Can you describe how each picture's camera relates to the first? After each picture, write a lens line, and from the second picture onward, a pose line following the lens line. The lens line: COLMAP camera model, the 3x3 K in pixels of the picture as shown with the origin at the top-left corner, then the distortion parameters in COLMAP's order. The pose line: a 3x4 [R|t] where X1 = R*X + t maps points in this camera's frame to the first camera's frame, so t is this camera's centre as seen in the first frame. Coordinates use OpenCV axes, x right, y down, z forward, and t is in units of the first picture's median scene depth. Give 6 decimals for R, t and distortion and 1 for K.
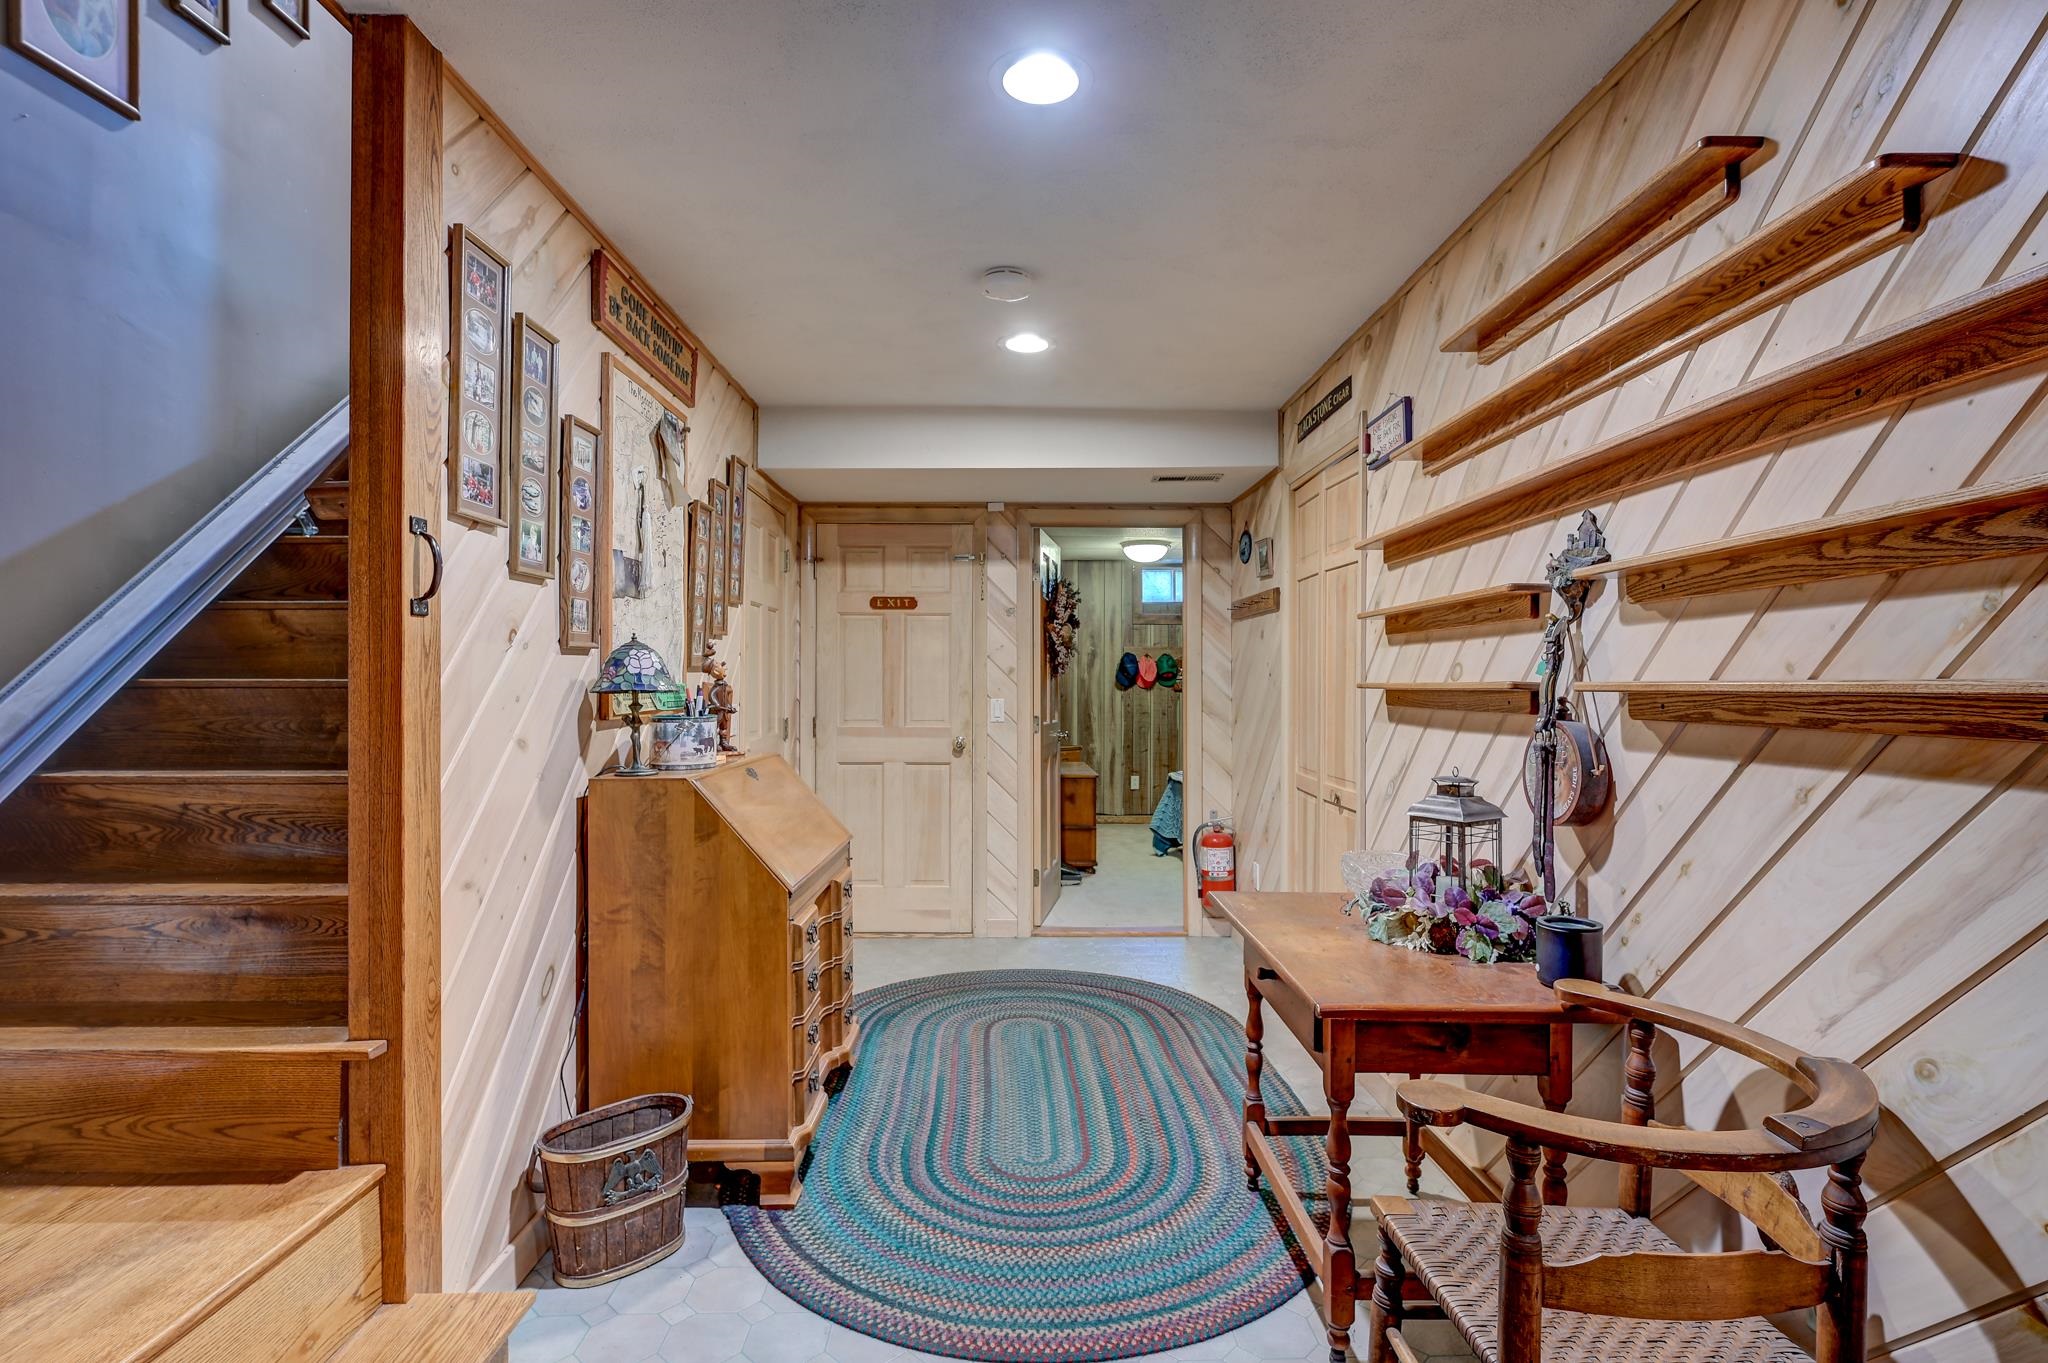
lens RADIAL K [[1000.4, 0, 1024.0], [0, 1000.4, 674.3], [0, 0, 1]] dist [-0.000902, 0.000277]
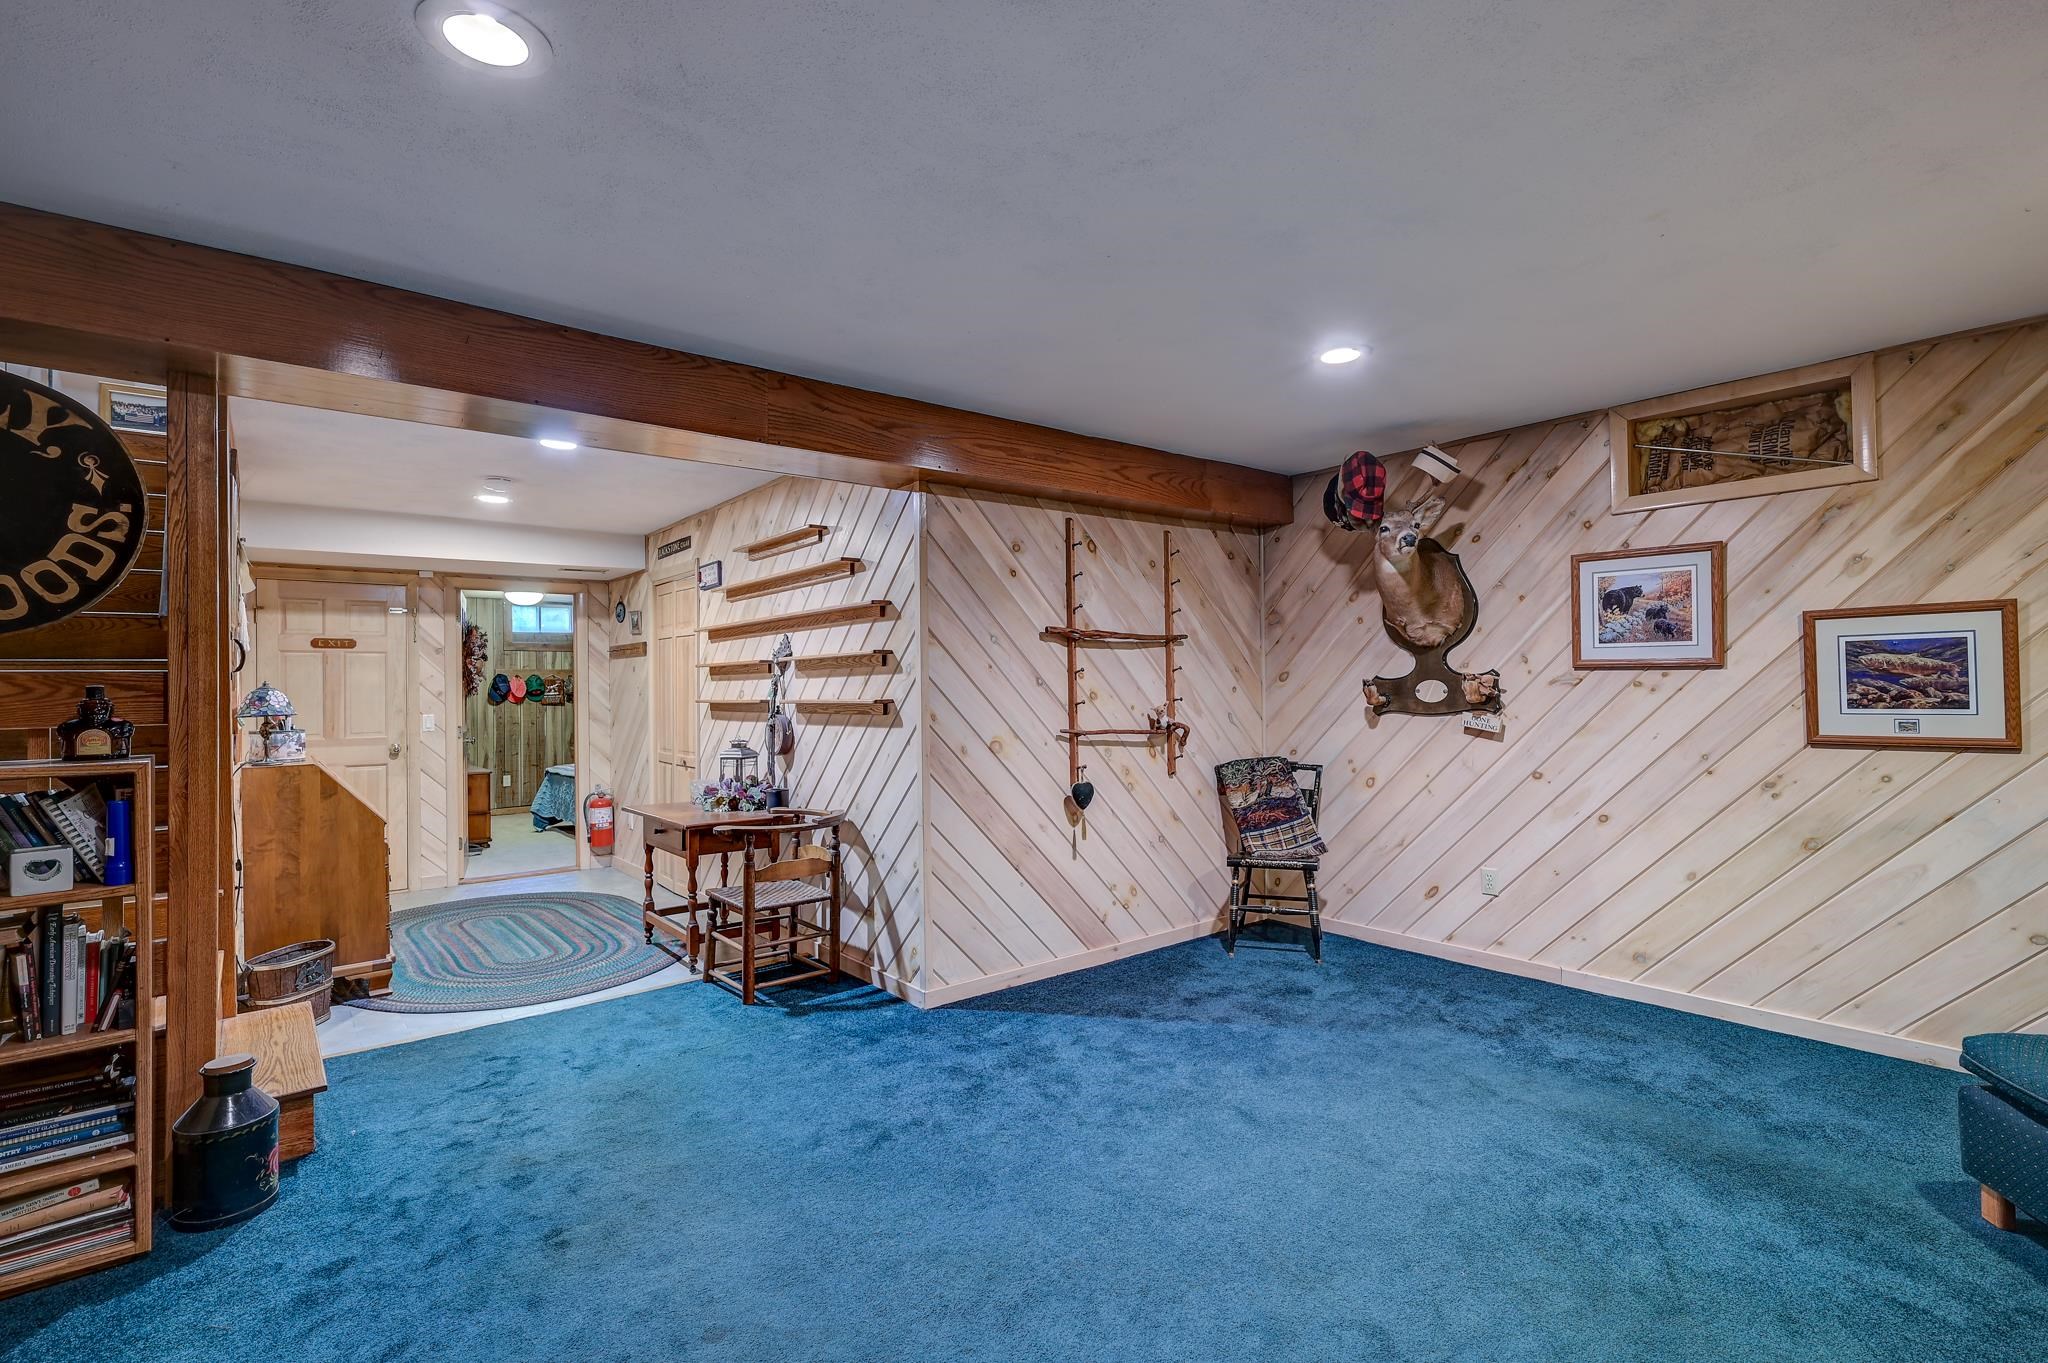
lens RADIAL K [[903.4, 0, 1018.3], [0, 903.4, 674.0], [0, 0, 1]] dist [-0.003698, 0.001279]
pose [[0.781290, -0.003959, 0.624155, -0.291839], [0.010623, 0.999919, -0.006955, -0.024253], [-0.624078, 0.012064, 0.781269, -0.819804]]
